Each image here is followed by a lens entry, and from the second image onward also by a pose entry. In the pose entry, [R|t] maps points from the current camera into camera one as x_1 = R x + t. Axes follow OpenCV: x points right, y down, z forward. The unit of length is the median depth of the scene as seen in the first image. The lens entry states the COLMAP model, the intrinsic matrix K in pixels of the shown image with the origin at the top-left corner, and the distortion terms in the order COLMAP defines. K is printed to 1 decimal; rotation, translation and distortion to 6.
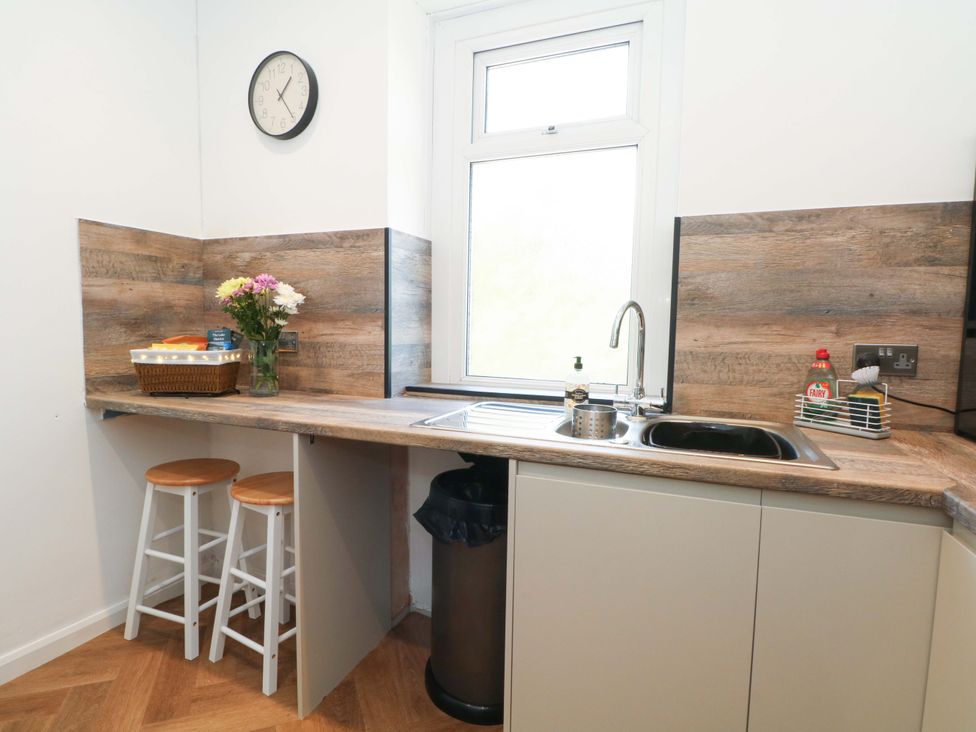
lens RADIAL K [[509.5, 0, 484.8], [0, 509.5, 365.8], [0, 0, 1]] dist [0.003412, -0.015310]
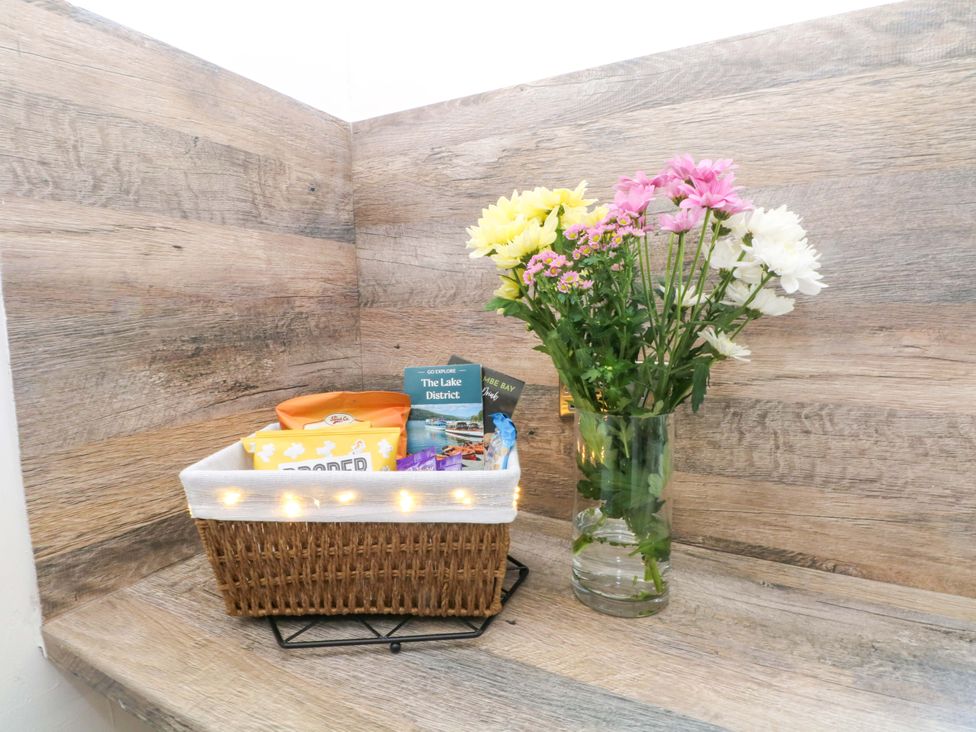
lens RADIAL K [[509.5, 0, 484.8], [0, 509.5, 365.8], [0, 0, 1]] dist [0.003412, -0.015310]
pose [[0.995327, -0.017758, -0.094910, -0.568210], [0.021036, 0.999212, 0.033656, -0.099256], [0.094238, -0.035495, 0.994917, 0.833214]]
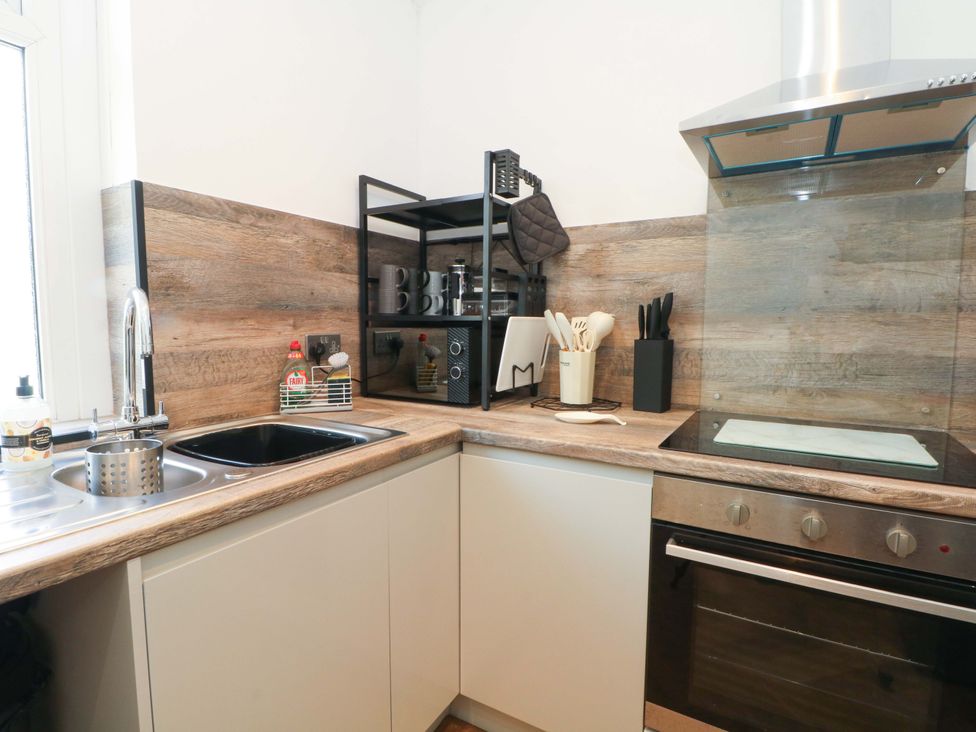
lens RADIAL K [[509.5, 0, 484.8], [0, 509.5, 365.8], [0, 0, 1]] dist [0.003412, -0.015310]
pose [[0.152627, -0.101841, 0.983023, -0.322063], [0.076359, 0.992918, 0.091011, -0.042613], [-0.985330, 0.061172, 0.159323, 0.371282]]
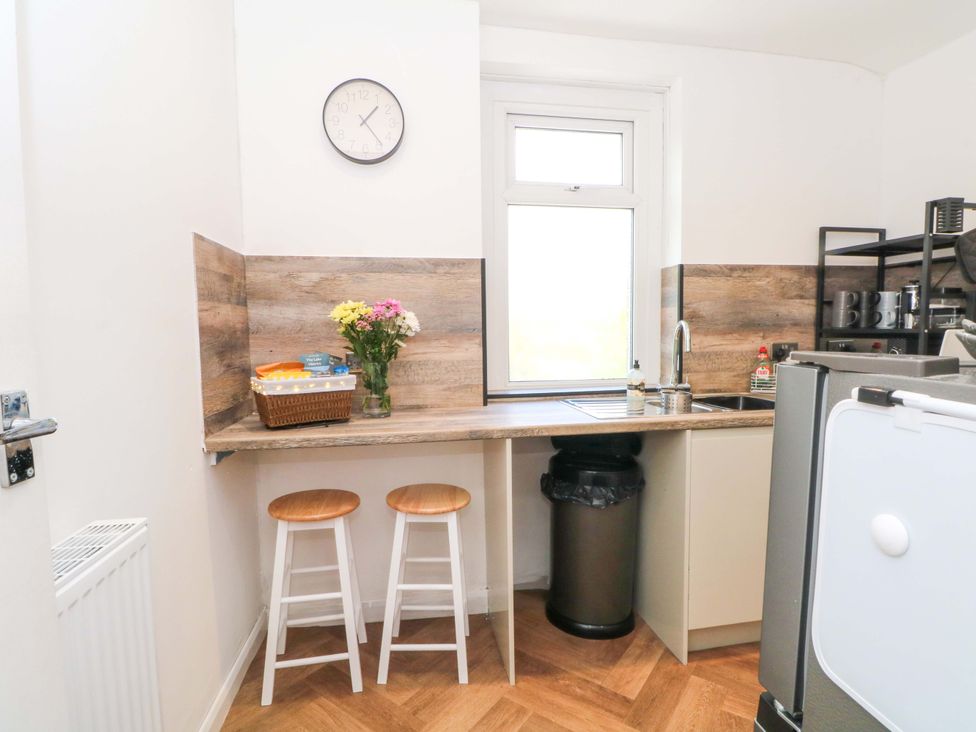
lens RADIAL K [[509.5, 0, 484.8], [0, 509.5, 365.8], [0, 0, 1]] dist [0.003412, -0.015310]
pose [[0.850737, -0.064256, 0.521648, -0.915864], [0.068145, 0.997606, 0.011748, -0.046952], [-0.521155, 0.025554, 0.853080, 0.020326]]
